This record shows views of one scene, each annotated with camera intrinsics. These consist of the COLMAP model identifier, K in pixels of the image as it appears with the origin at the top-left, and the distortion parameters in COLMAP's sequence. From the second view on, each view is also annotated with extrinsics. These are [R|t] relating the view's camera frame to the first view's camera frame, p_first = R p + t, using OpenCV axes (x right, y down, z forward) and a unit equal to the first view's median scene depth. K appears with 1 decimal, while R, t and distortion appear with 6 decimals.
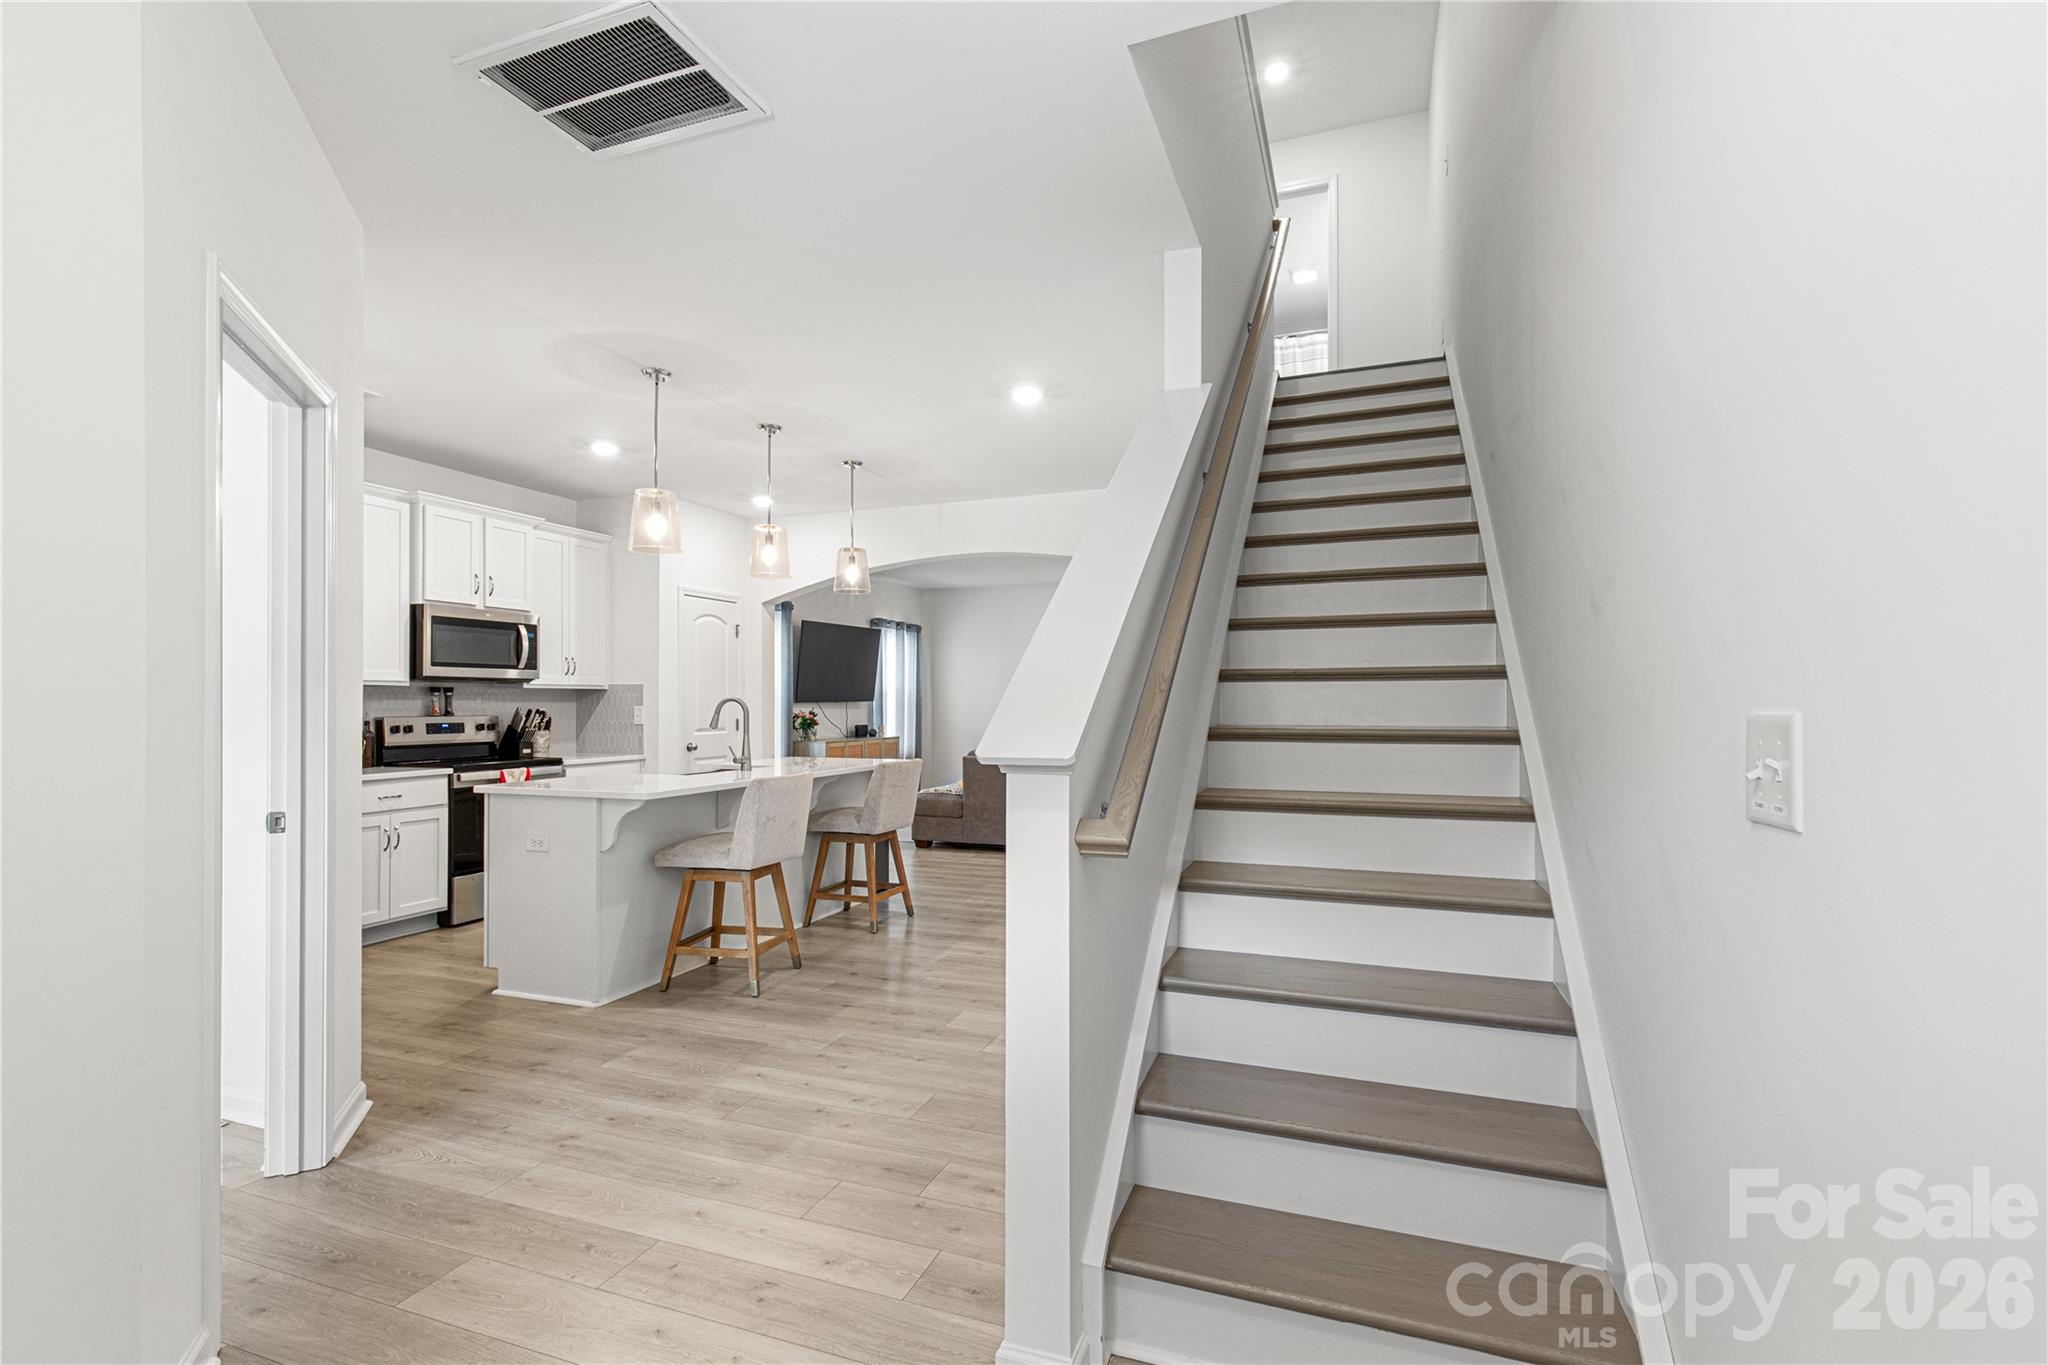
lens RADIAL K [[936.9, 0, 1019.4], [0, 936.9, 696.6], [0, 0, 1]] dist [0.007191, 0.000114]
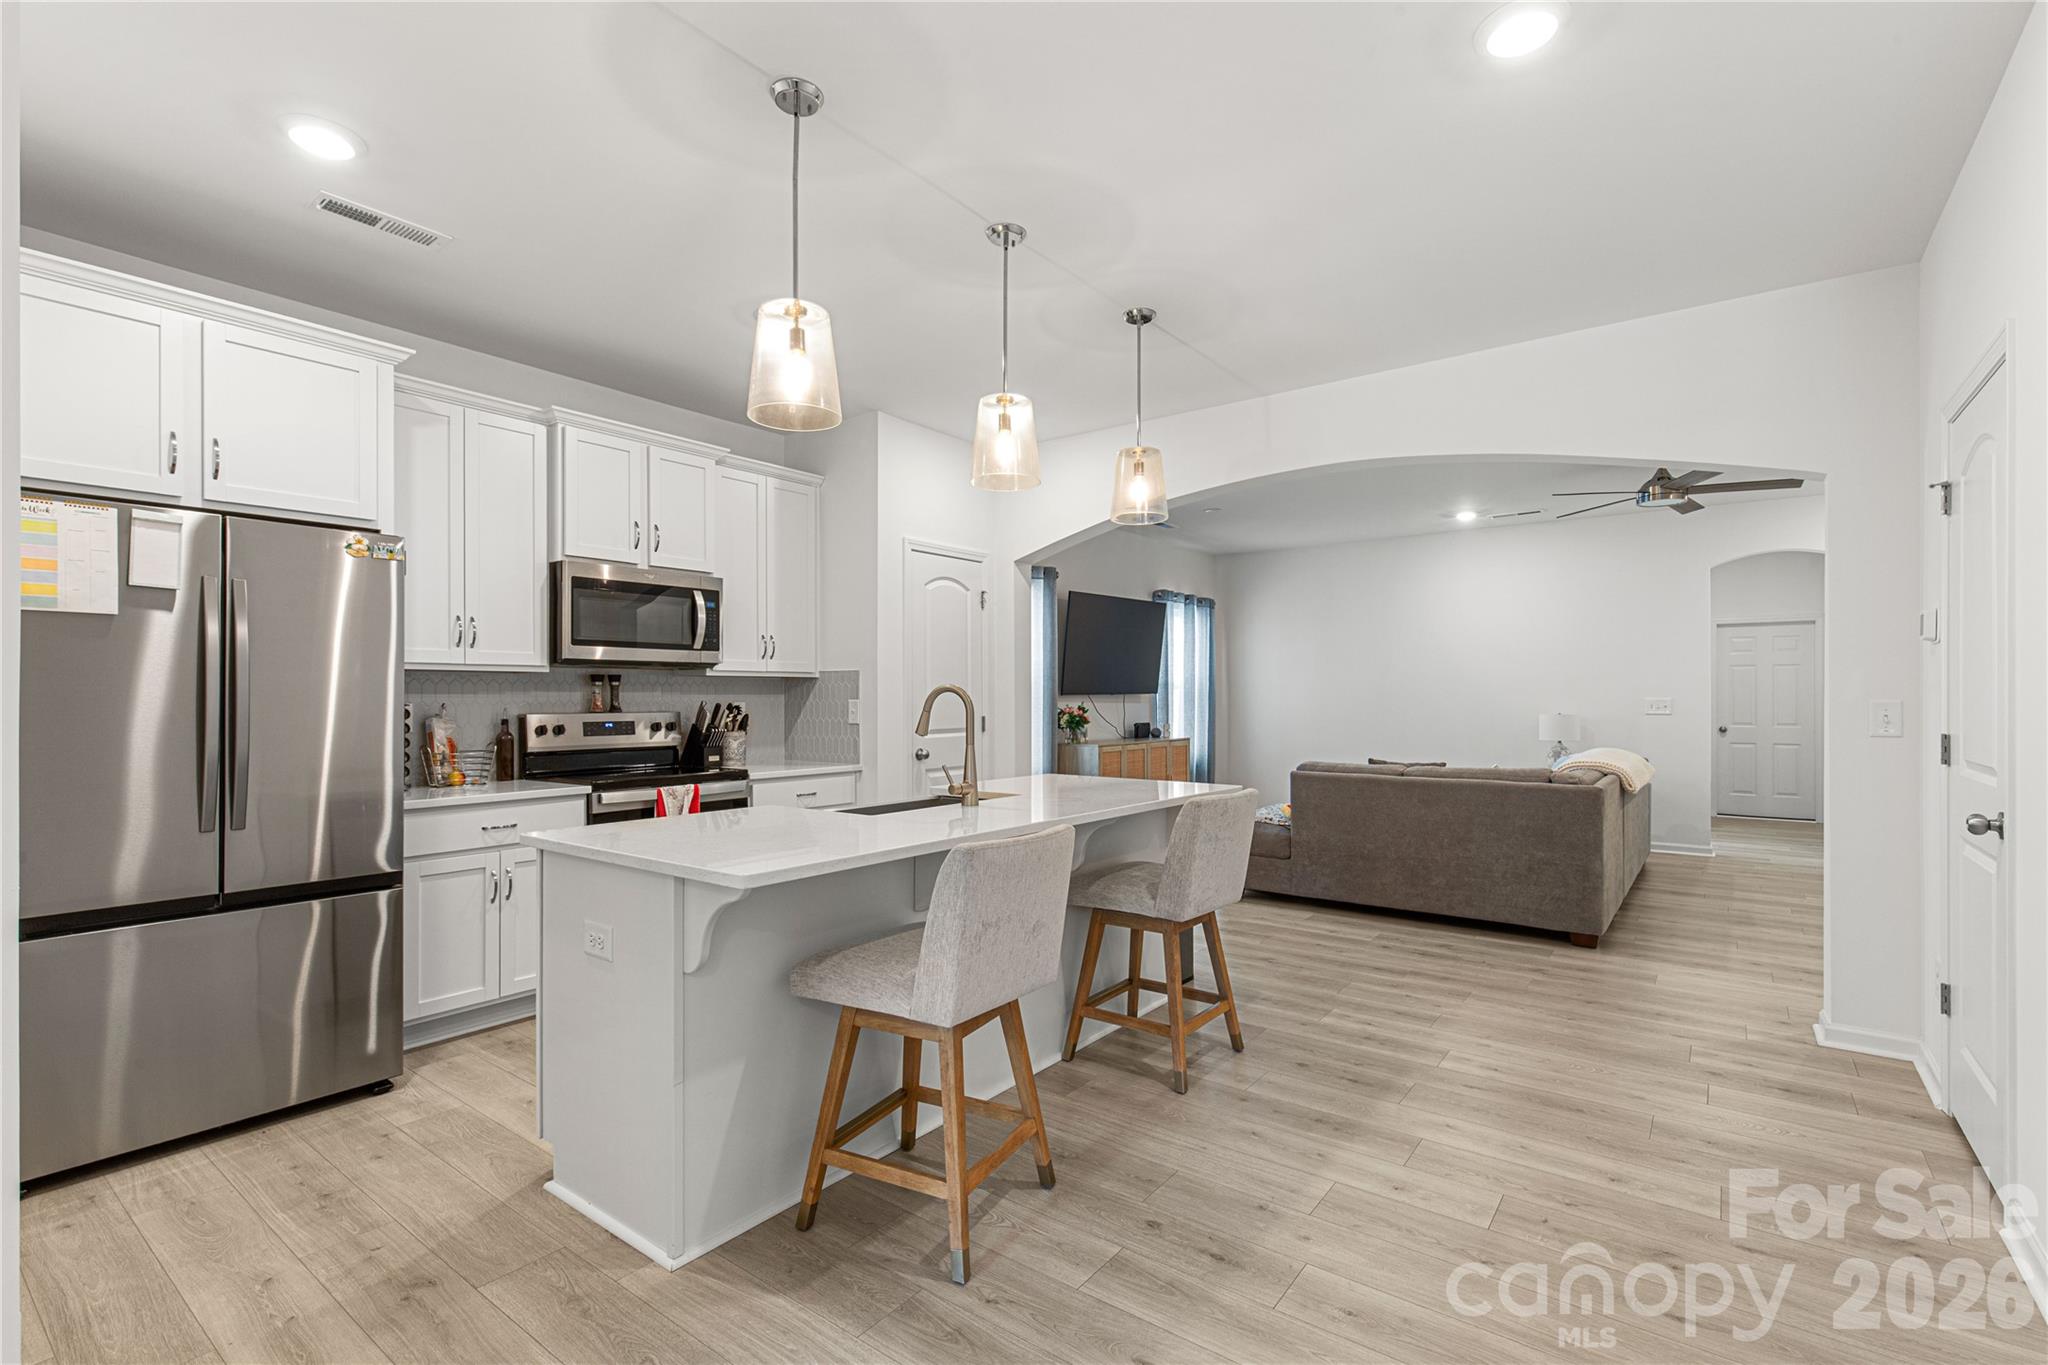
lens RADIAL K [[936.9, 0, 1019.4], [0, 936.9, 696.6], [0, 0, 1]] dist [0.007191, 0.000114]
pose [[0.958760, 0.000109, -0.284216, -0.076034], [0.002007, 0.999972, 0.007154, 0.003057], [0.284209, -0.007429, 0.958734, 0.369852]]
